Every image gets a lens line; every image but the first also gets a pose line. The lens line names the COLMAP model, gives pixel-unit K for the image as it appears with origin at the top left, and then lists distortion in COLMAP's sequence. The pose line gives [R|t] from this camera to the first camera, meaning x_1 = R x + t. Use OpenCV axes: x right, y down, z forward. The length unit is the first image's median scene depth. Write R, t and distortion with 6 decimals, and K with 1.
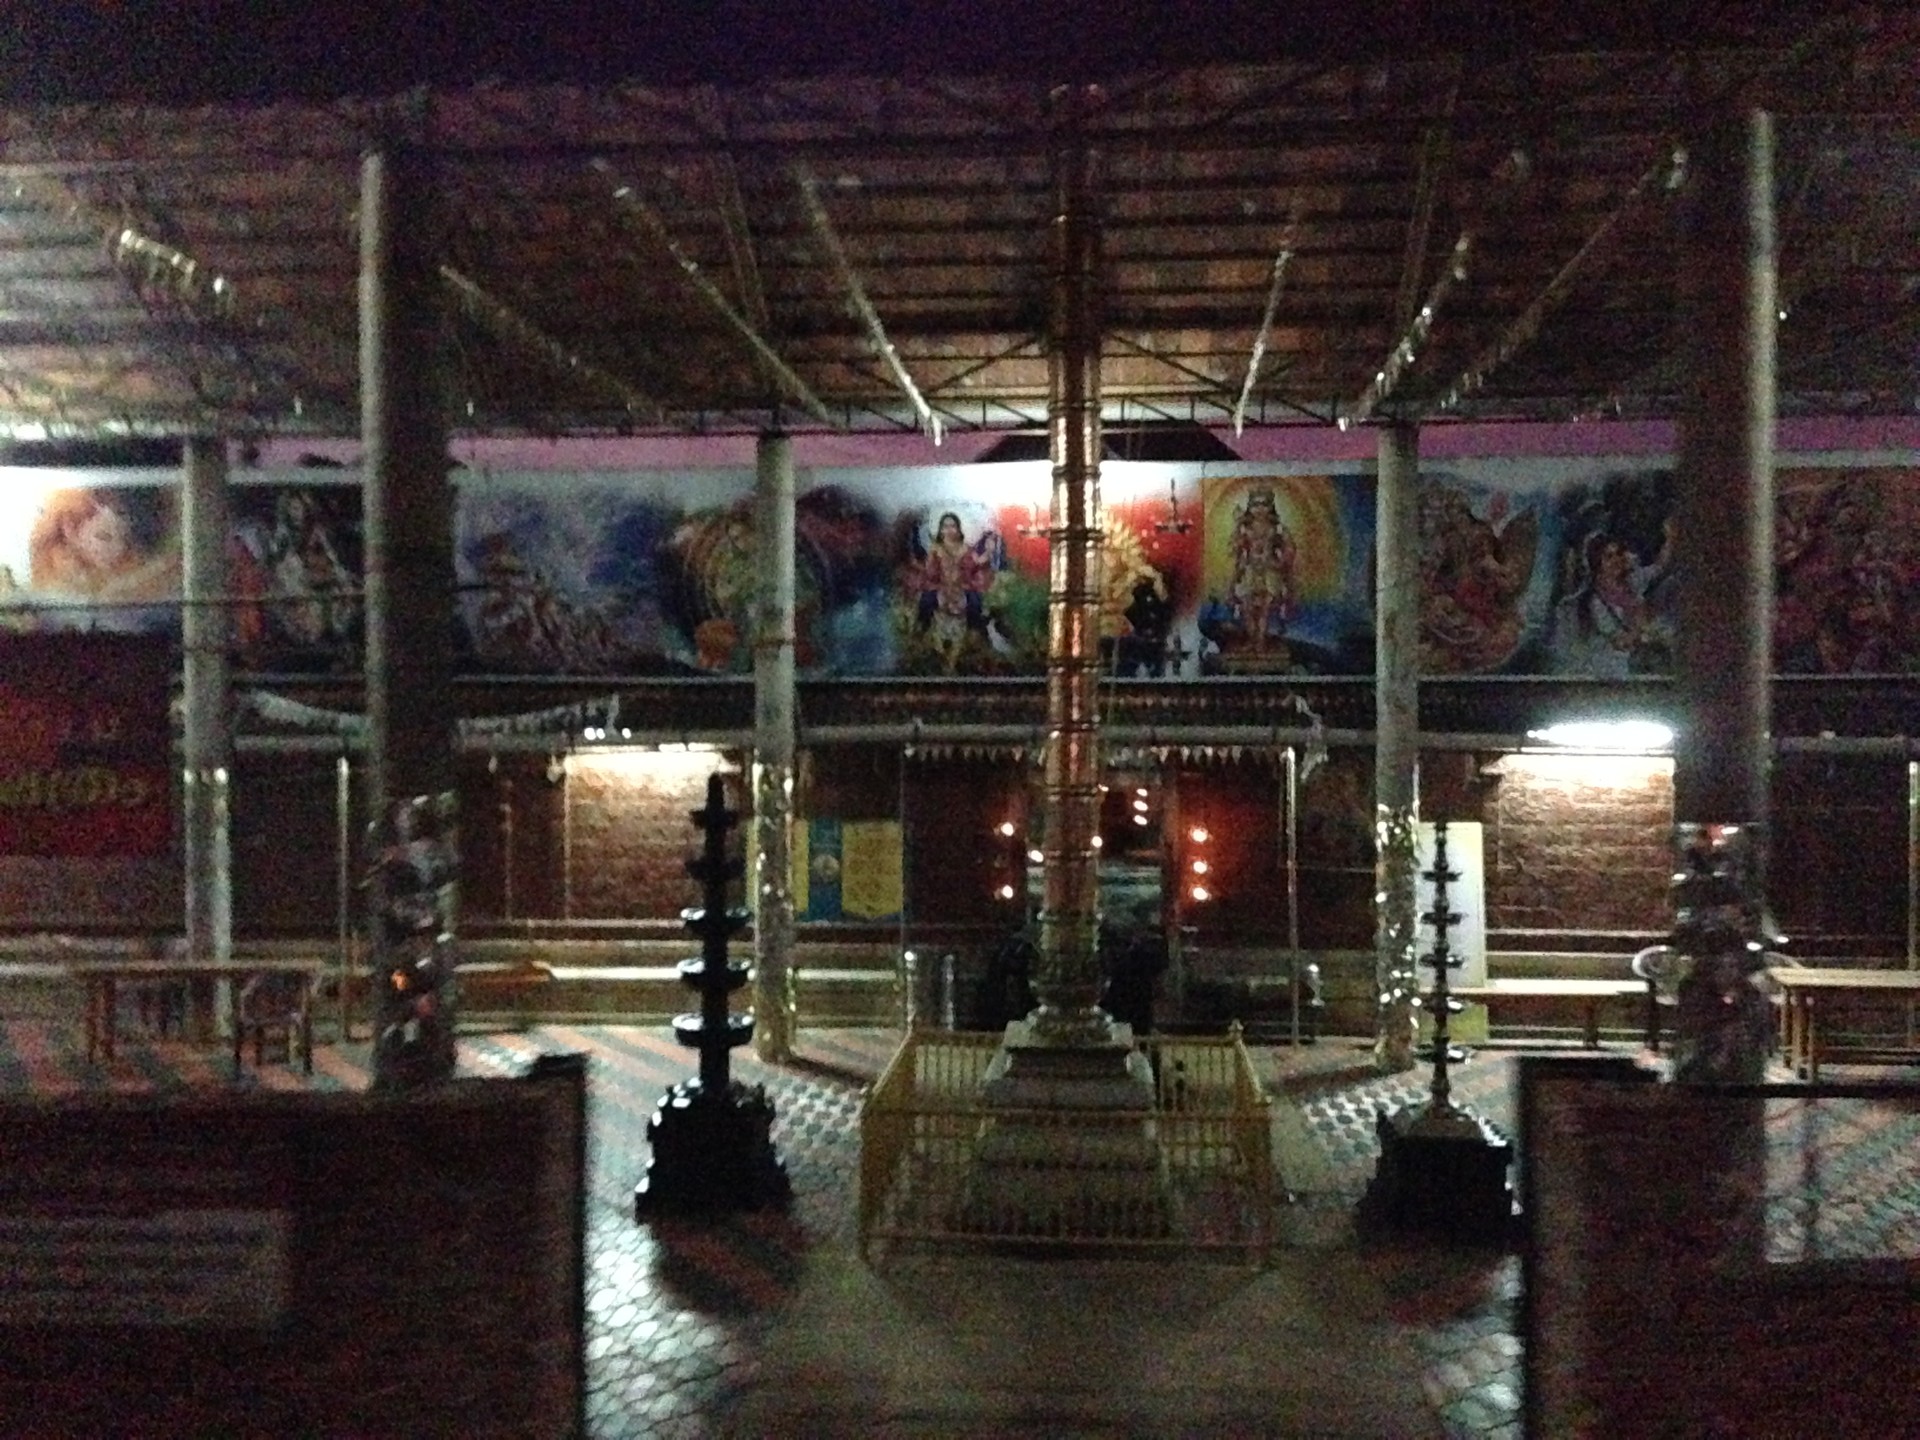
lens RADIAL K [[1774.2, 0, 960.0], [0, 1774.2, 720.0], [0, 0, 1]] dist [0.077397, 0.004984]
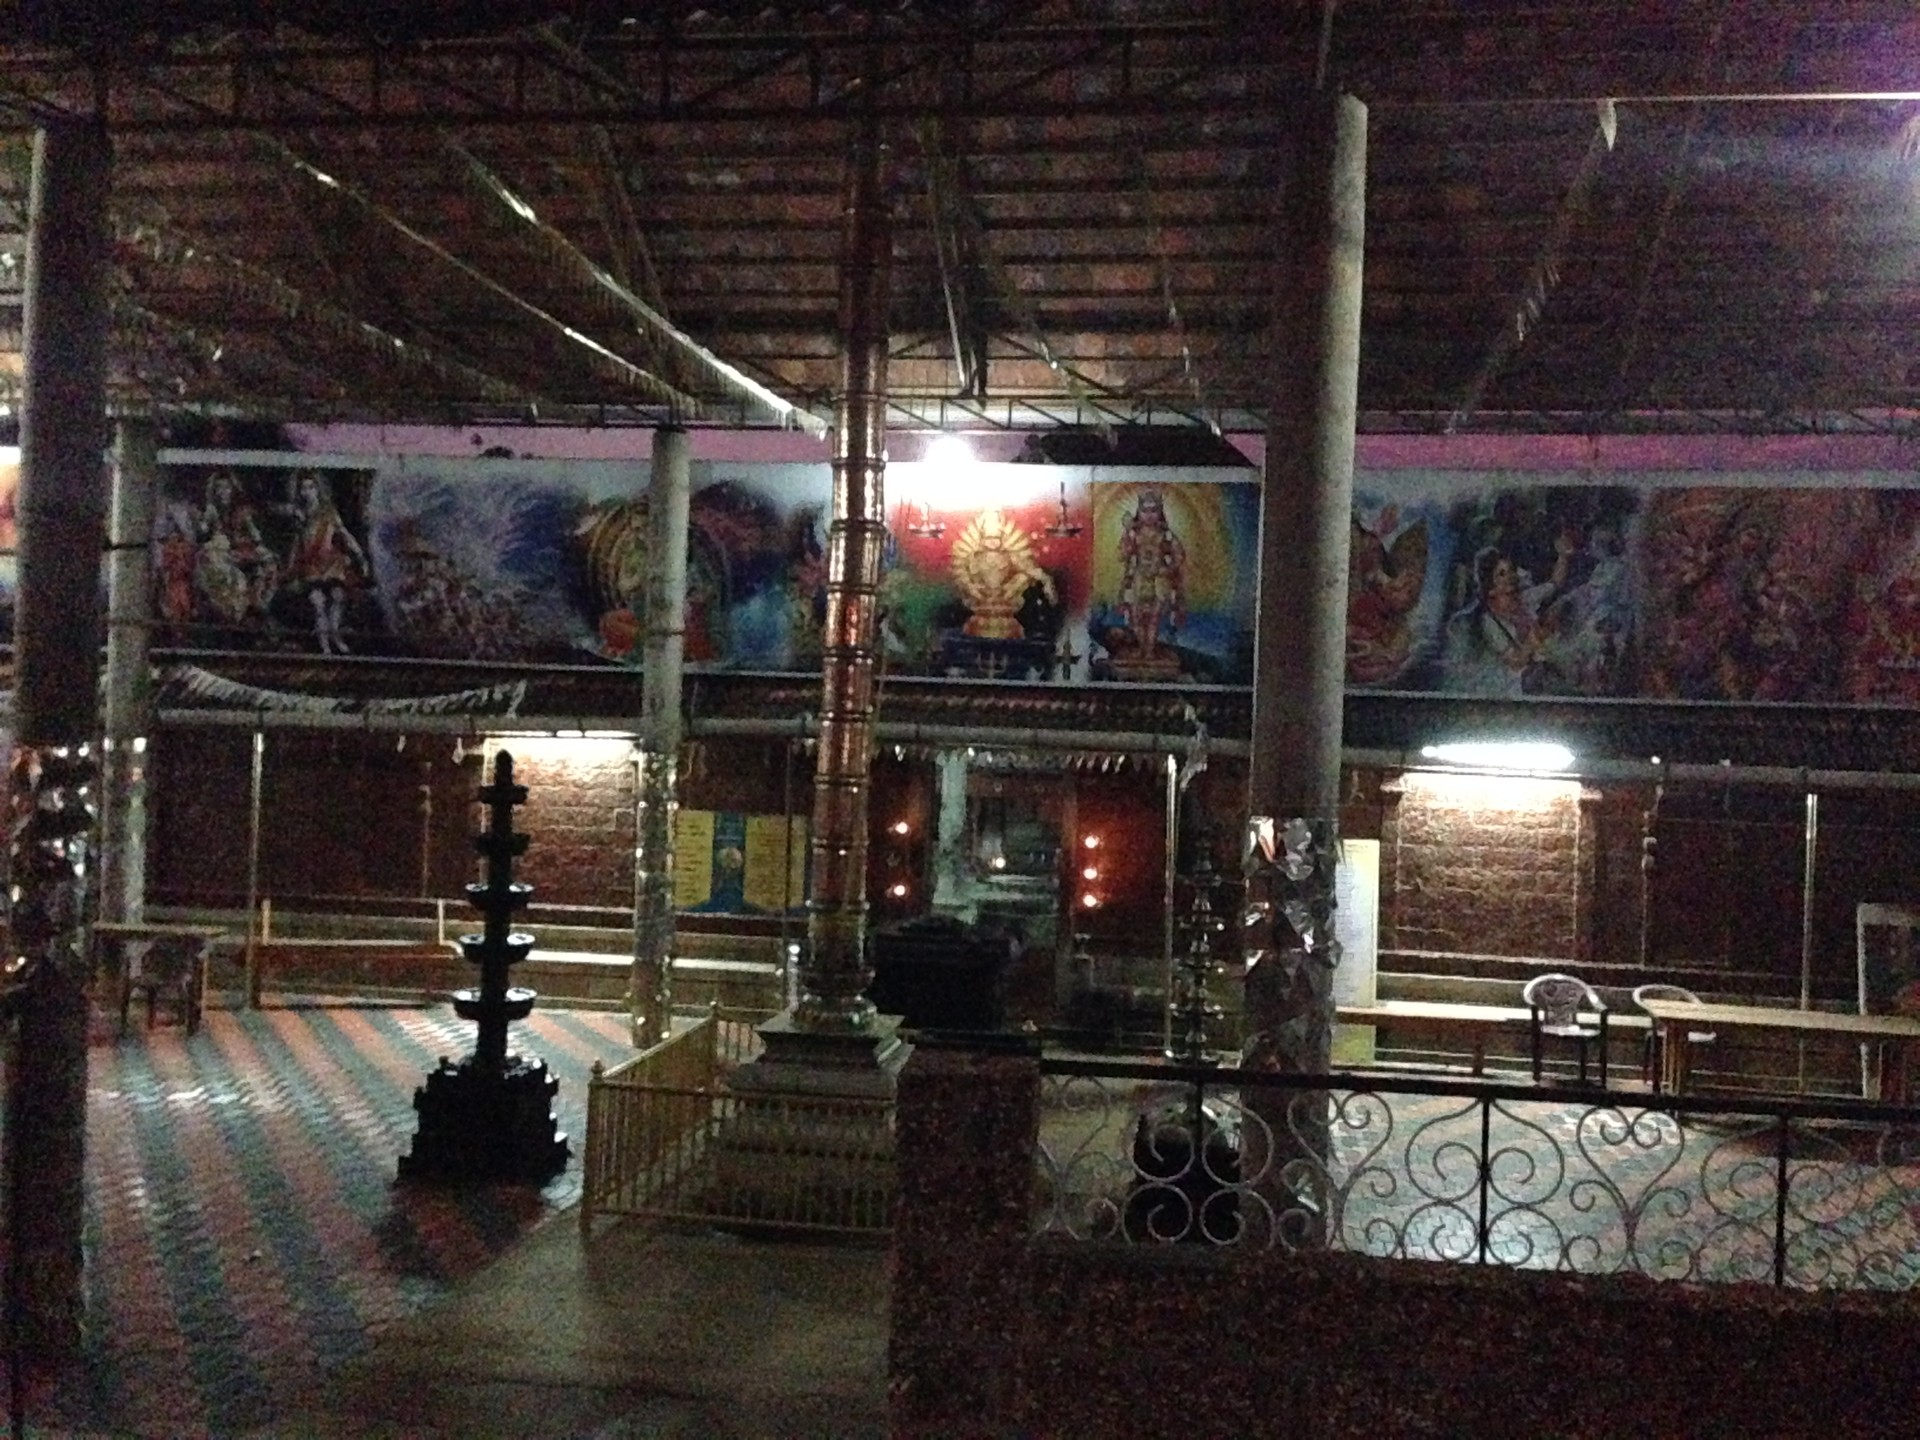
lens RADIAL K [[1774.2, 0, 960.0], [0, 1774.2, 720.0], [0, 0, 1]] dist [0.077397, 0.004984]
pose [[0.996119, 0.036276, -0.080195, 0.143455], [-0.037045, 0.999281, -0.008123, 0.007834], [0.079842, 0.011062, 0.996746, 0.002570]]
